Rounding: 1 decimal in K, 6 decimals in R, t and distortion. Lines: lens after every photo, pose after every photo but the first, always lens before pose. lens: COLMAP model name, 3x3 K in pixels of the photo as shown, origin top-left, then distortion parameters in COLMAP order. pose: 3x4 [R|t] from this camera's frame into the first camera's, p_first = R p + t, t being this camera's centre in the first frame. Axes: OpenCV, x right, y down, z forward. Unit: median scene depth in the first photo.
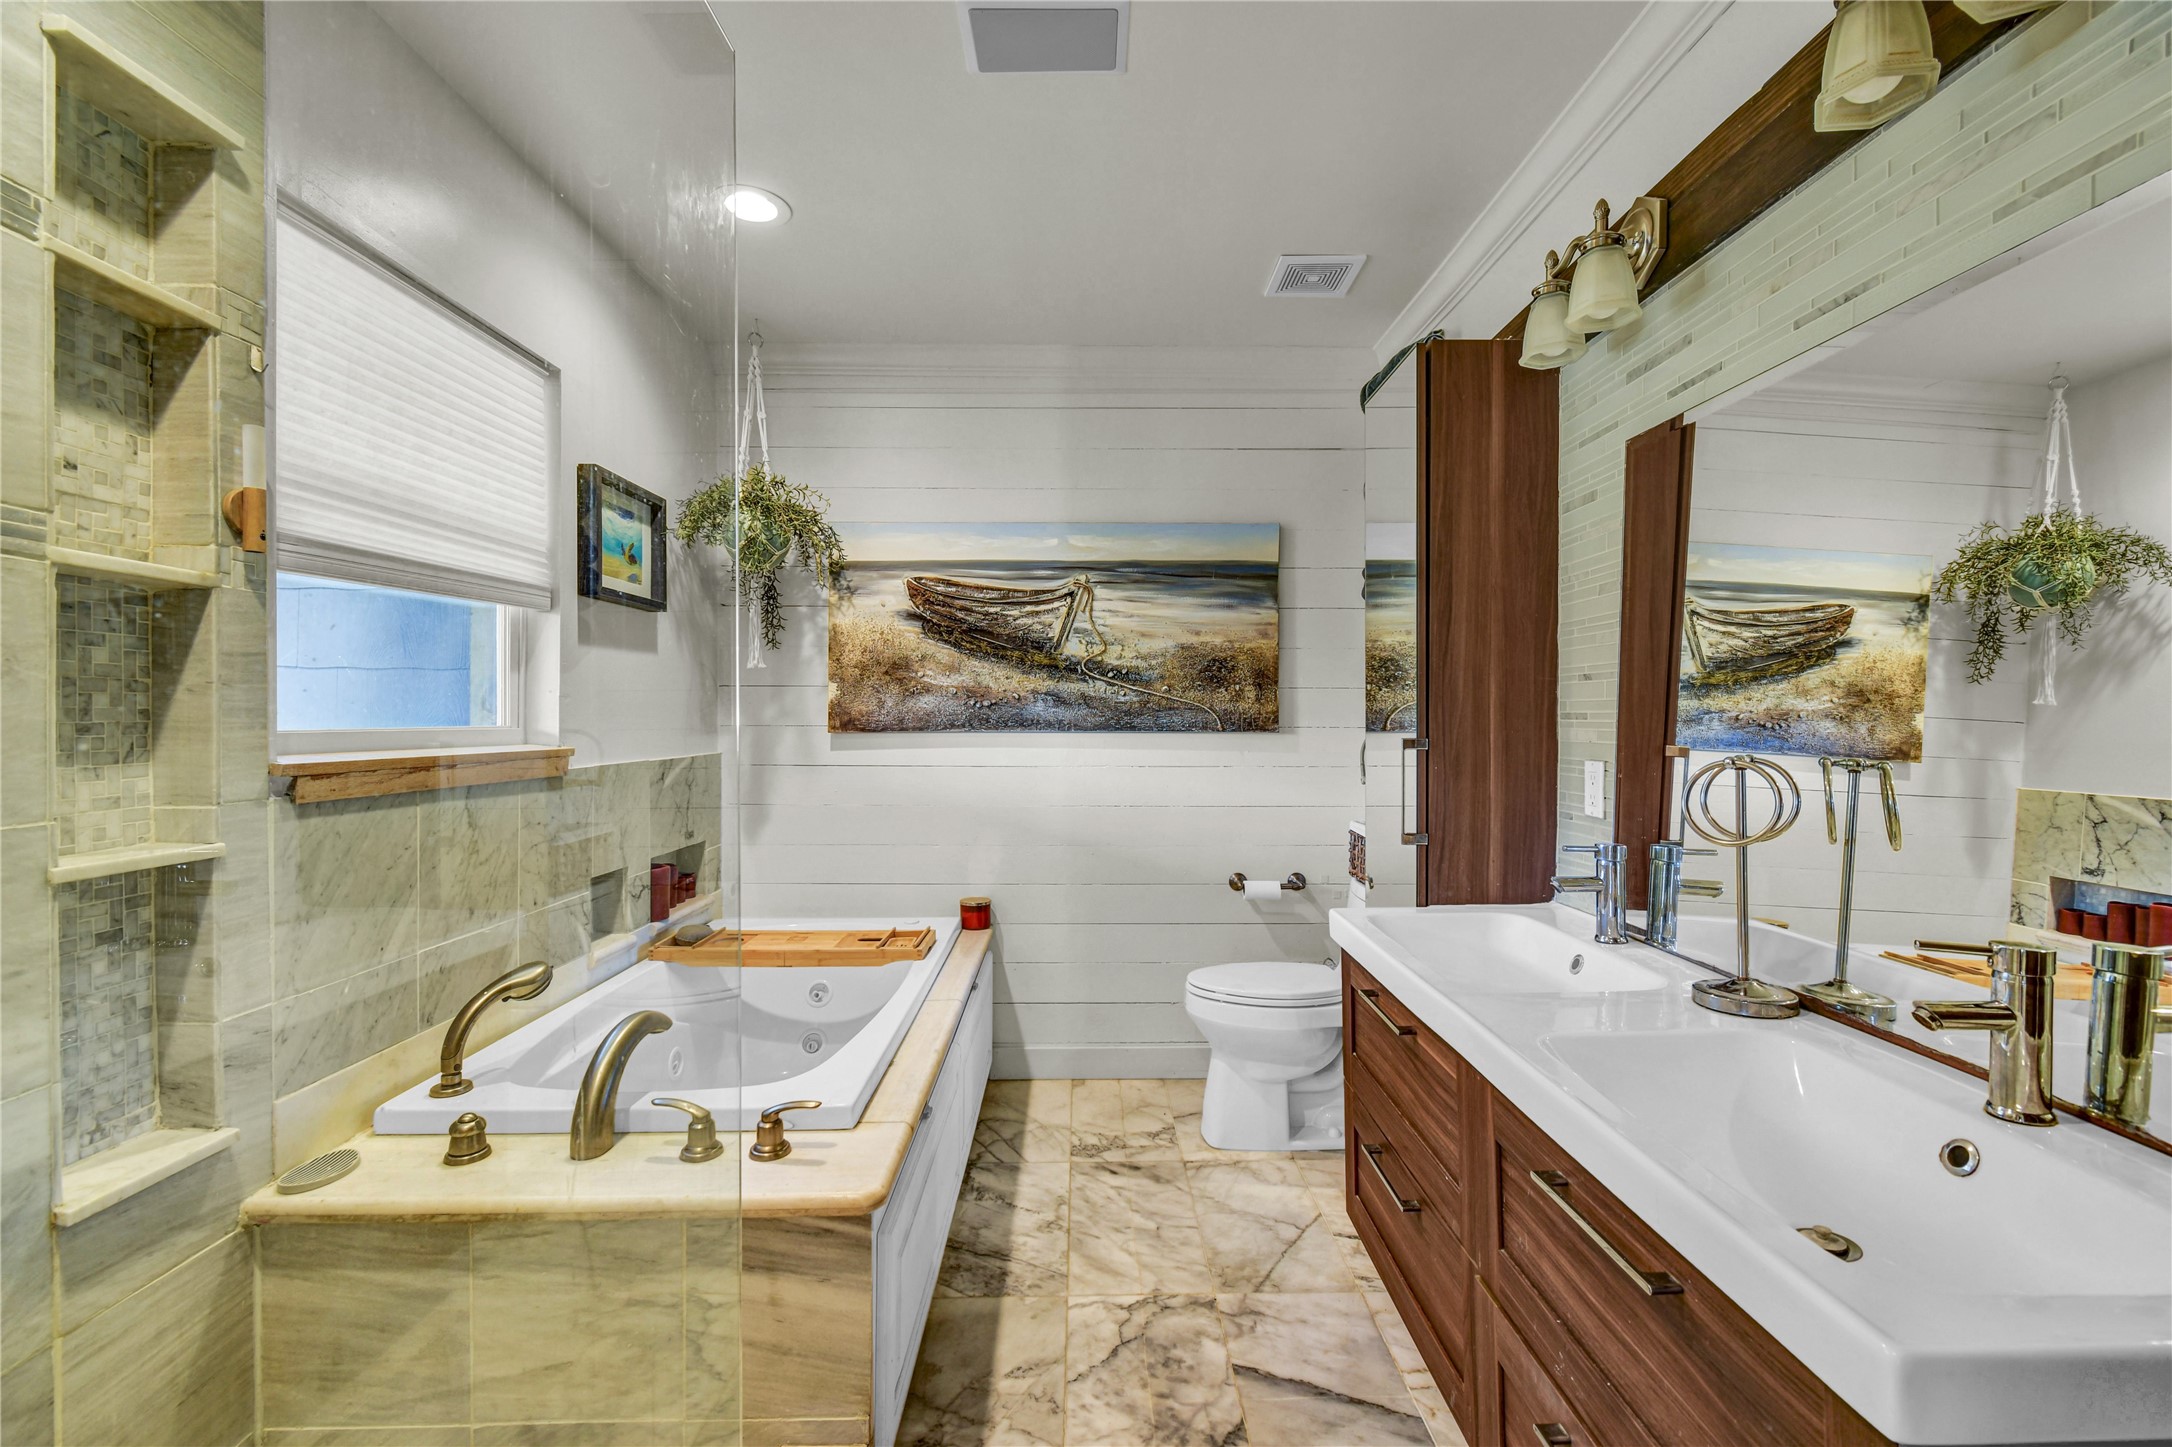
lens RADIAL K [[959.6, 0, 1083.0], [0, 959.6, 721.7], [0, 0, 1]] dist [0.001735, -0.001961]
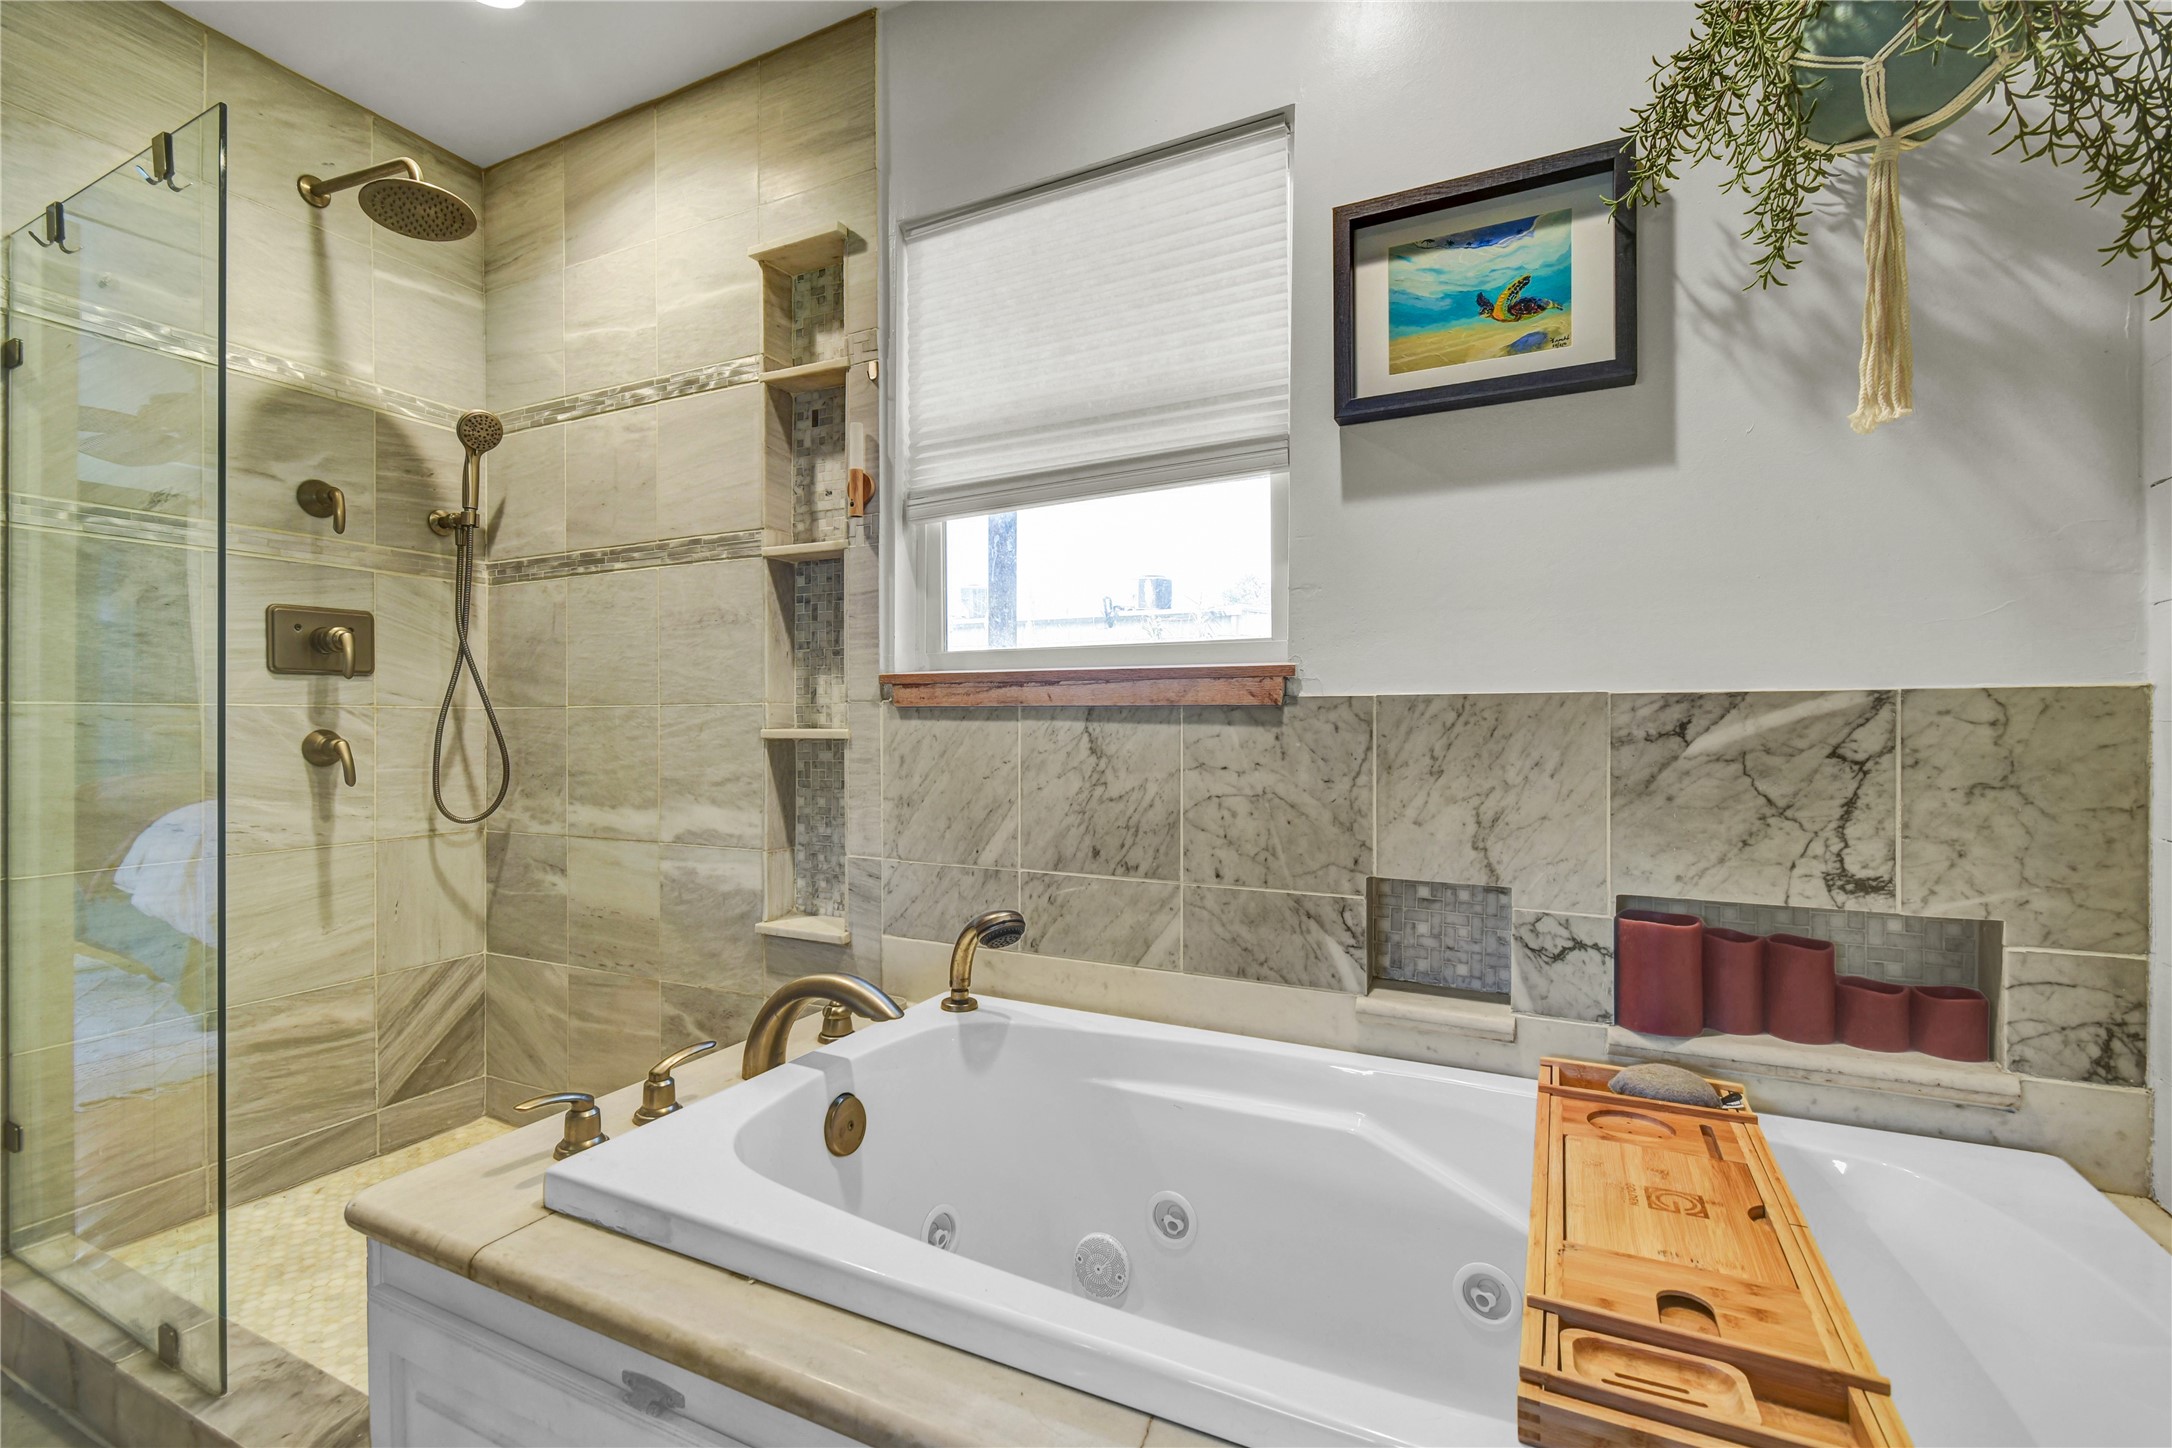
lens RADIAL K [[959.6, 0, 1071.1], [0, 959.6, 730.3], [0, 0, 1]] dist [0.001735, -0.001961]
pose [[-0.451054, -0.000510, -0.892496, 0.171860], [-0.009612, 0.999945, 0.004286, 0.096863], [0.892445, 0.010512, -0.451034, 1.572028]]
